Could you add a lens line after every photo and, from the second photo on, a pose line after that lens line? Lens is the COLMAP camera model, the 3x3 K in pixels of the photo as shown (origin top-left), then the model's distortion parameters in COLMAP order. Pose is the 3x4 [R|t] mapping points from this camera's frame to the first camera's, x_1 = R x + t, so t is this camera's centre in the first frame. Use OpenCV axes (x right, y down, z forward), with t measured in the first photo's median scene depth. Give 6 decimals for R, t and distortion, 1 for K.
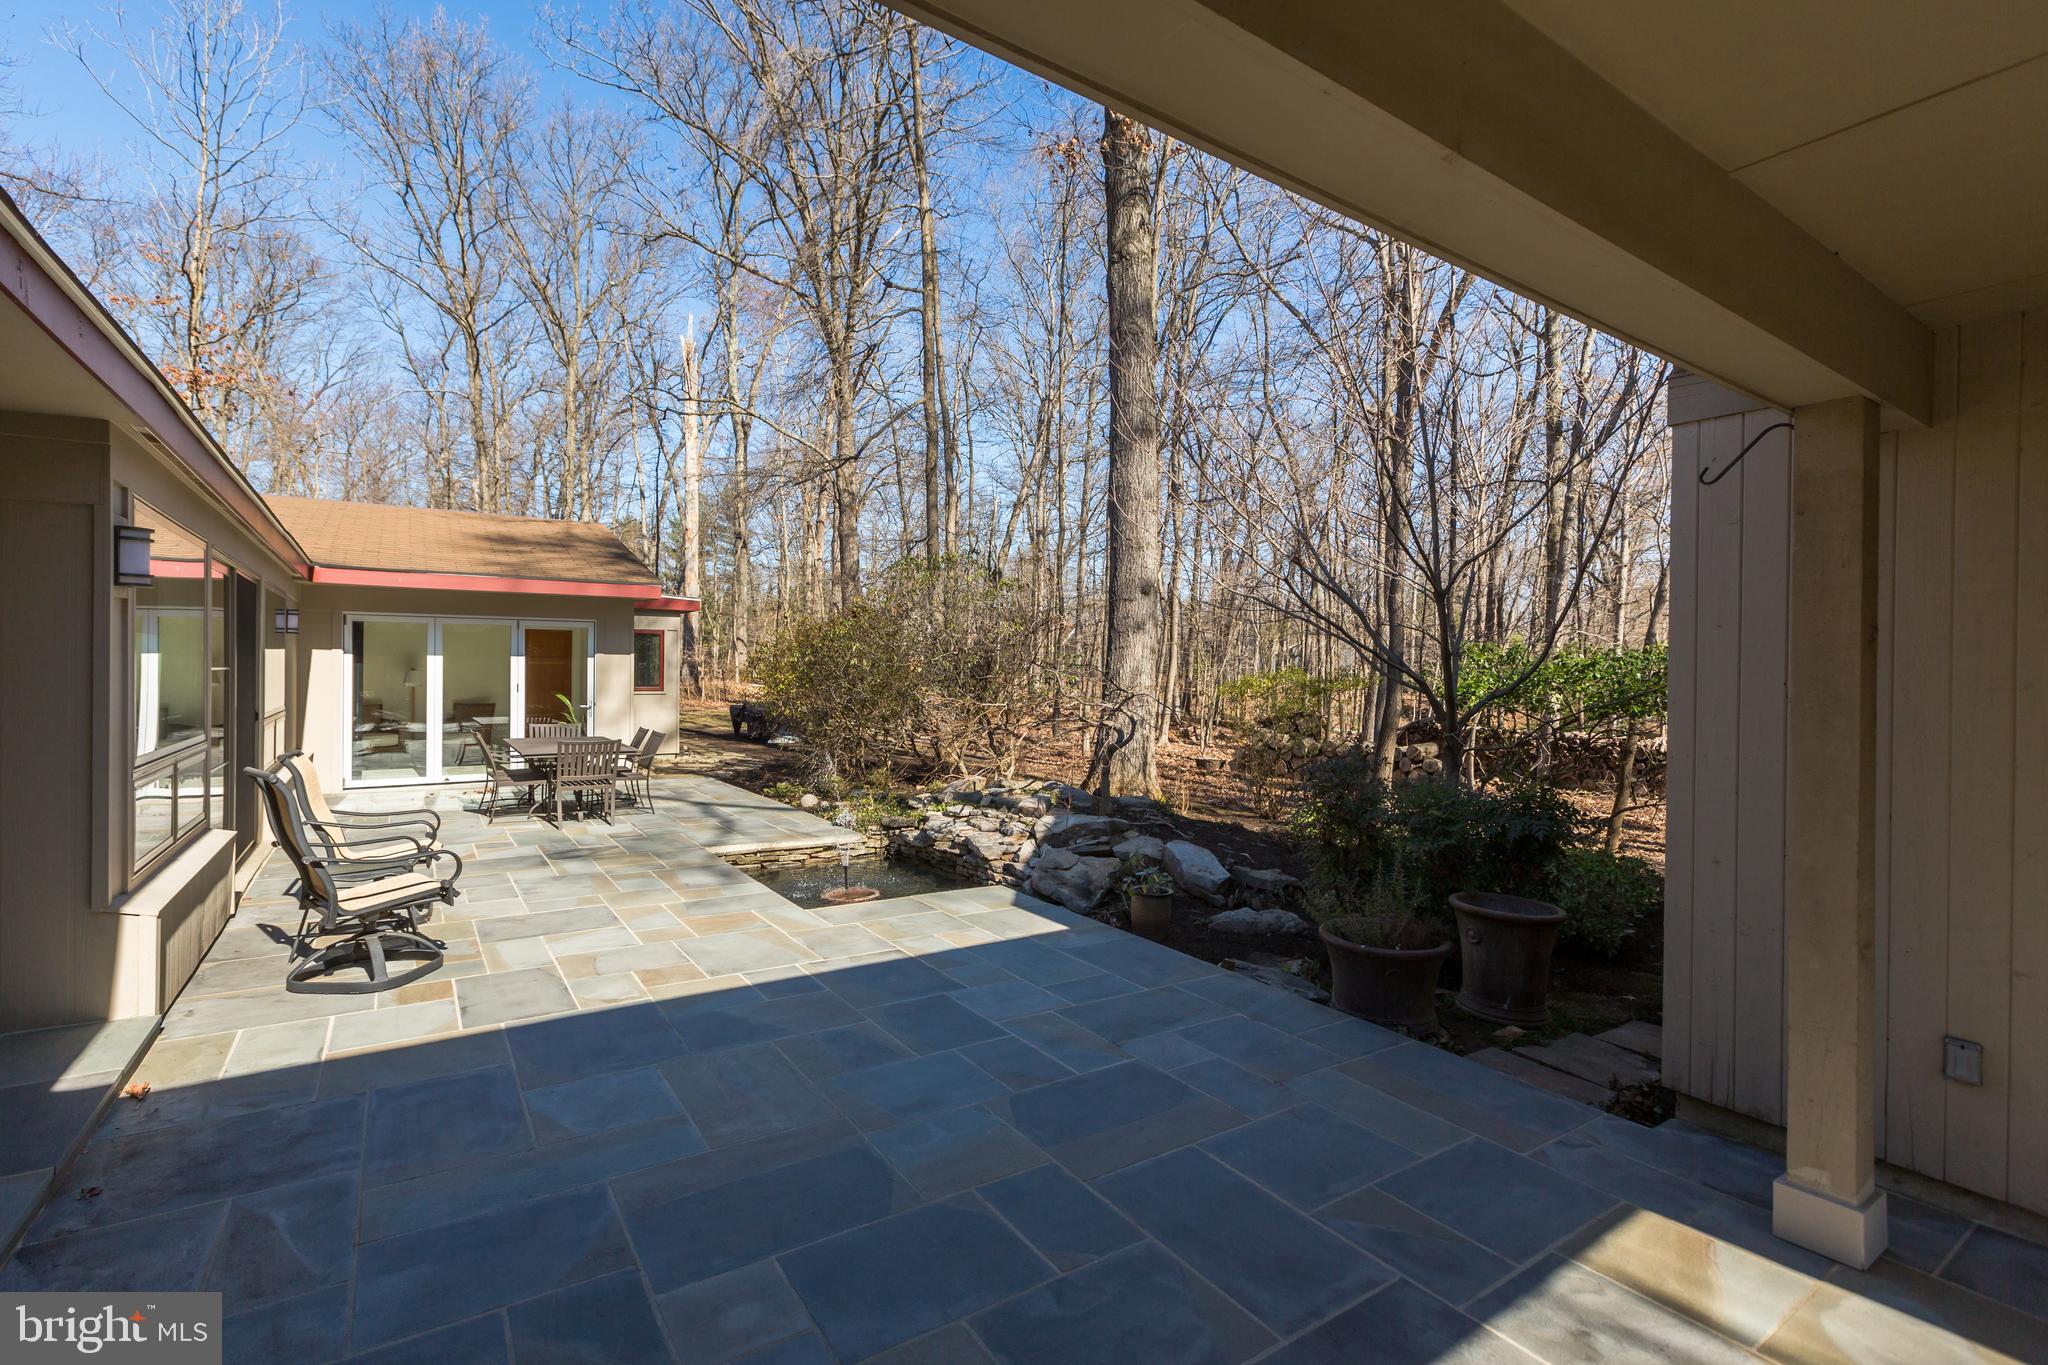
lens RADIAL K [[912.6, 0, 1010.0], [0, 912.6, 677.4], [0, 0, 1]] dist [0.002462, -0.000371]
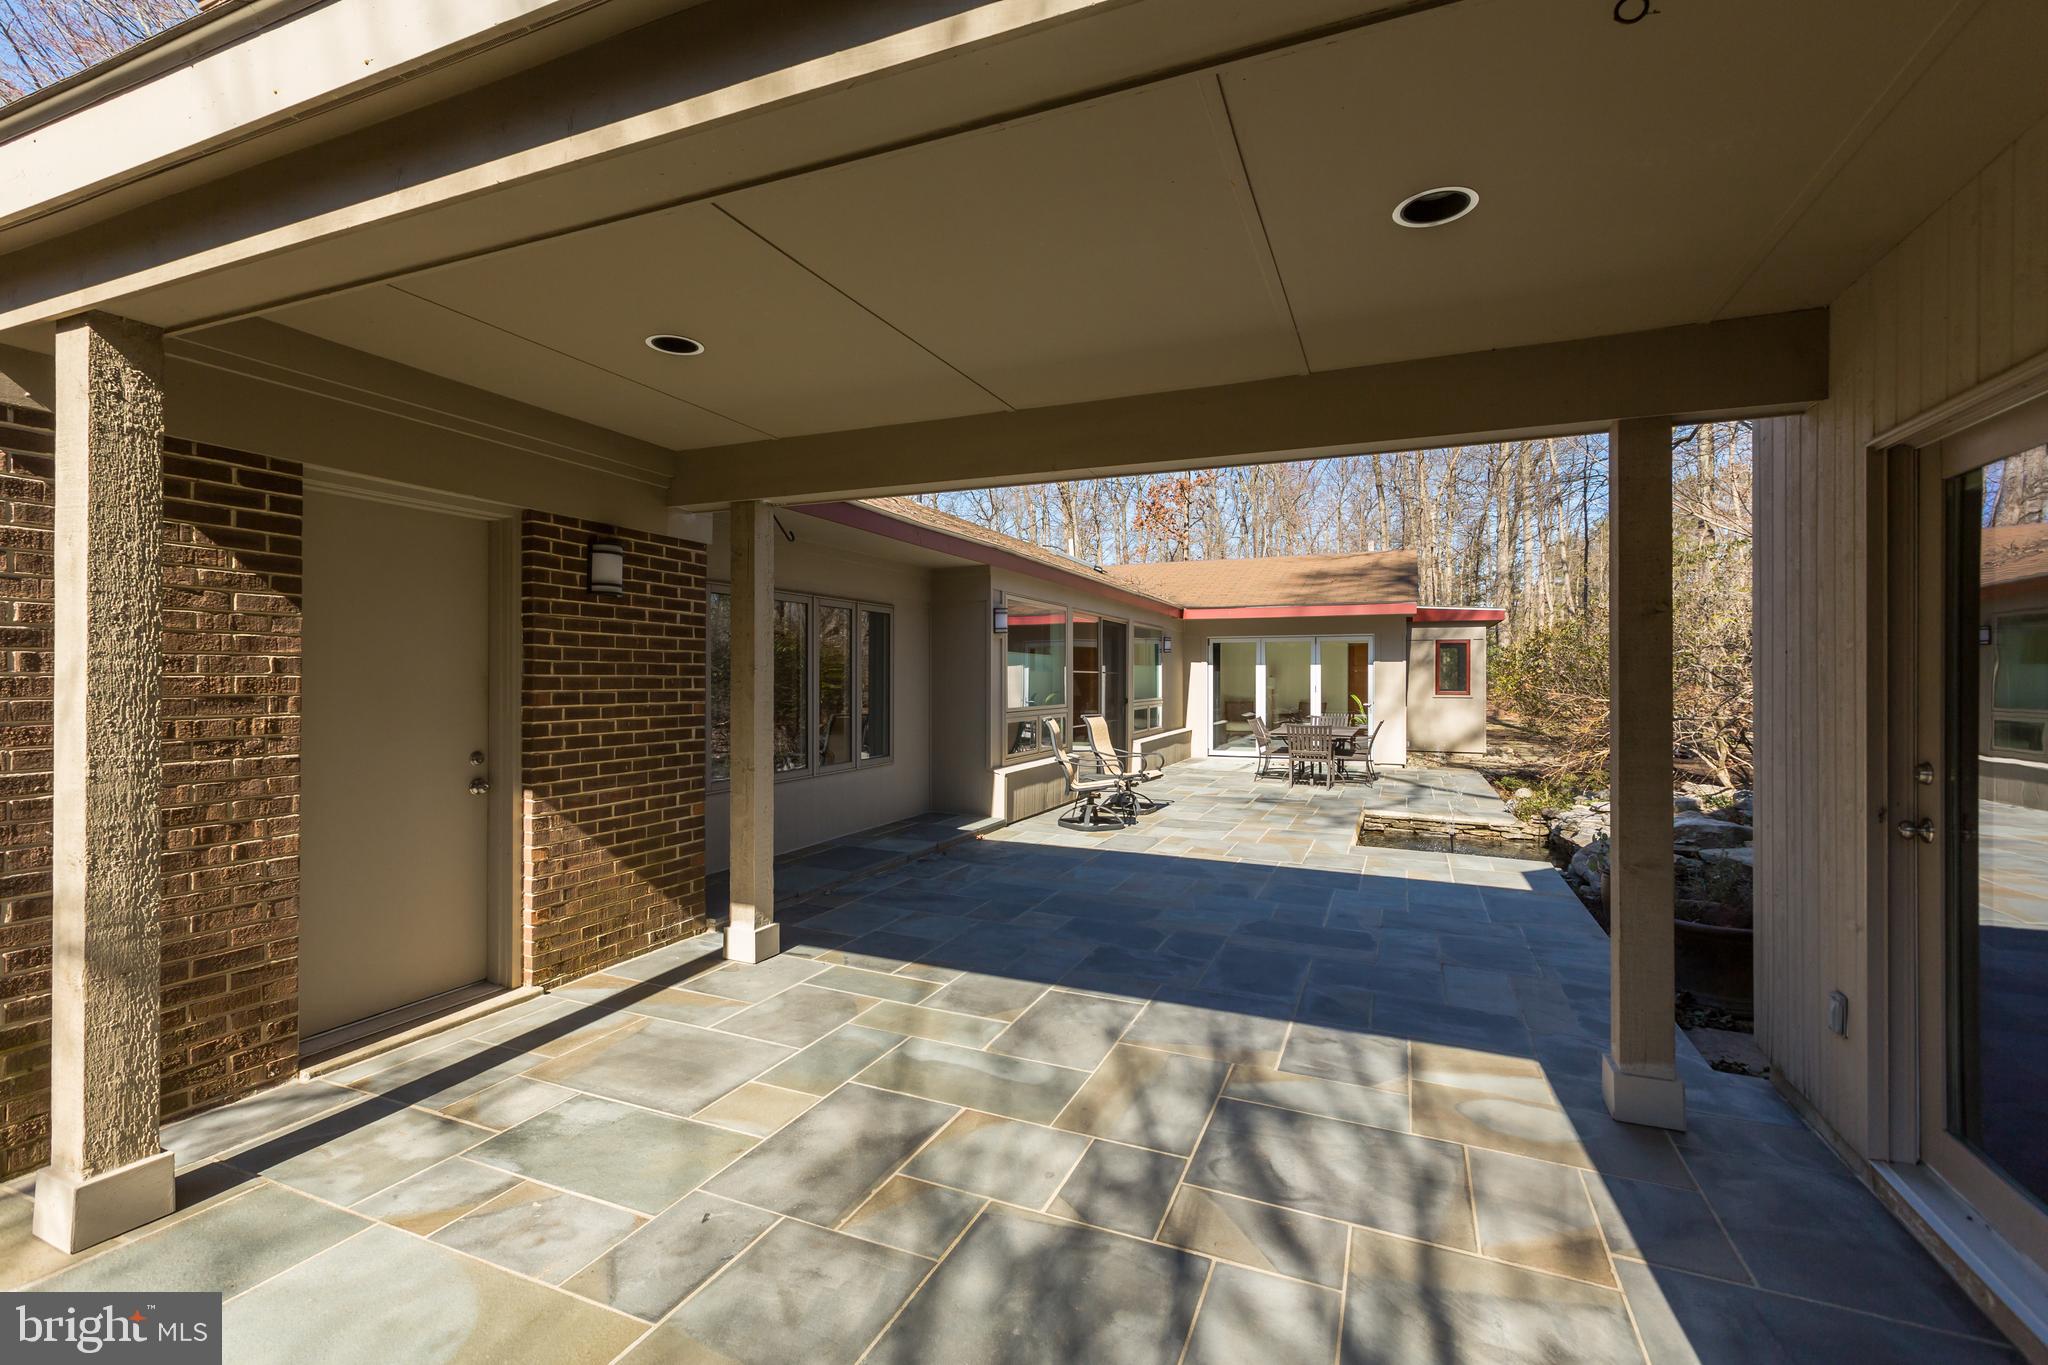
lens RADIAL K [[912.6, 0, 1010.0], [0, 912.6, 677.4], [0, 0, 1]] dist [0.002462, -0.000371]
pose [[0.542783, -0.009148, -0.839823, 0.701019], [-0.003512, 0.999907, -0.013162, 0.030164], [0.839865, 0.010094, 0.542701, -0.168067]]
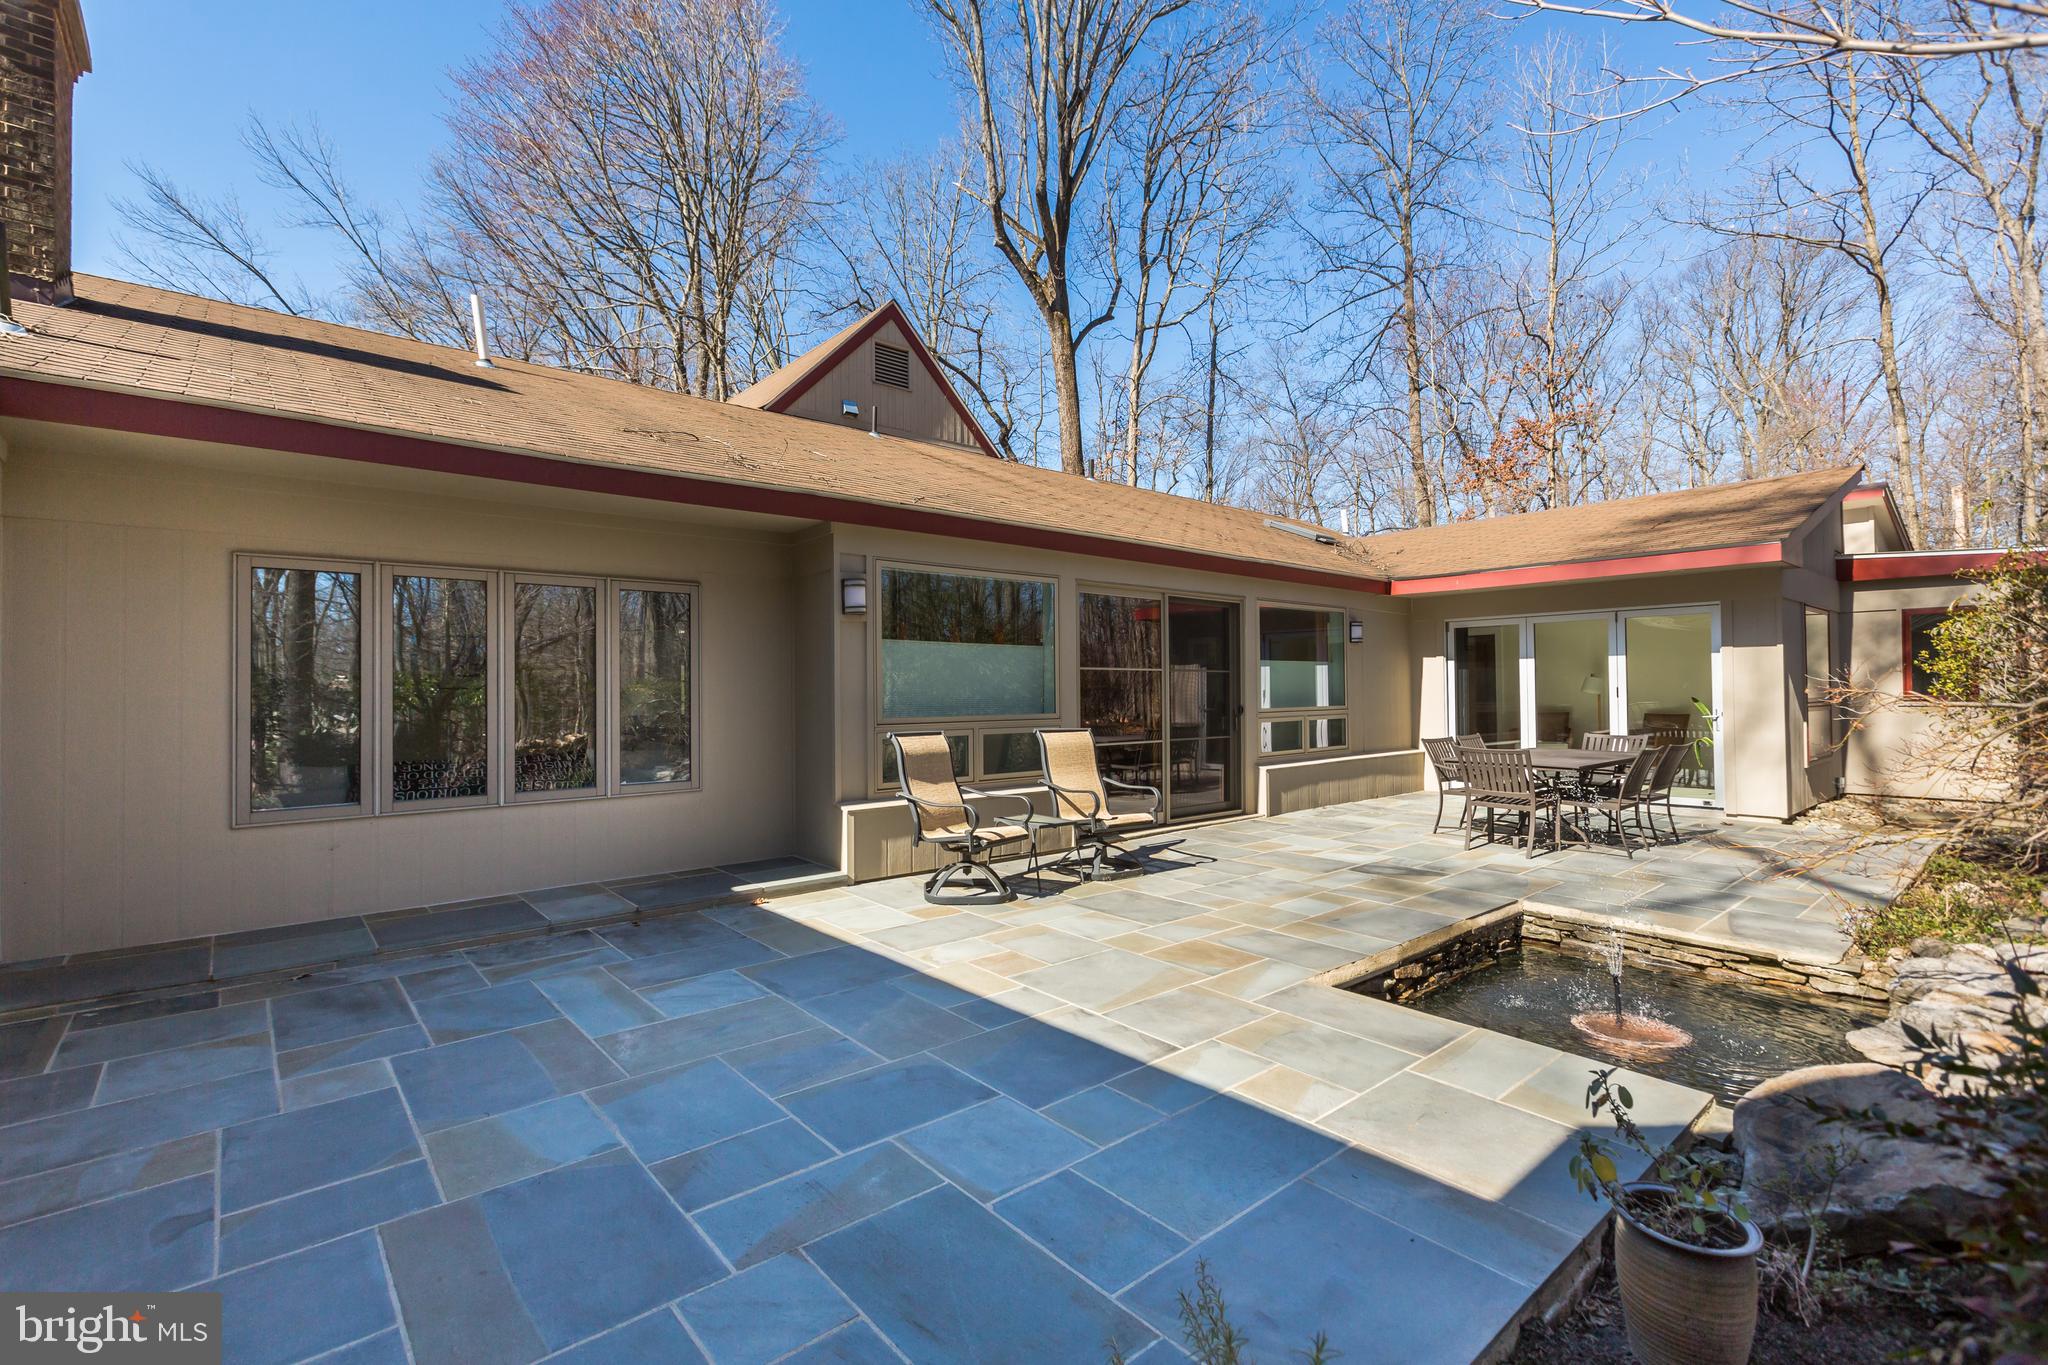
lens RADIAL K [[913.1, 0, 1012.3], [0, 913.1, 678.2], [0, 0, 1]] dist [0.004308, 0.000492]
pose [[0.115874, -0.025344, -0.992941, 0.508163], [0.001335, 0.999677, -0.025360, 0.041825], [0.993263, 0.001613, 0.115871, 0.762374]]
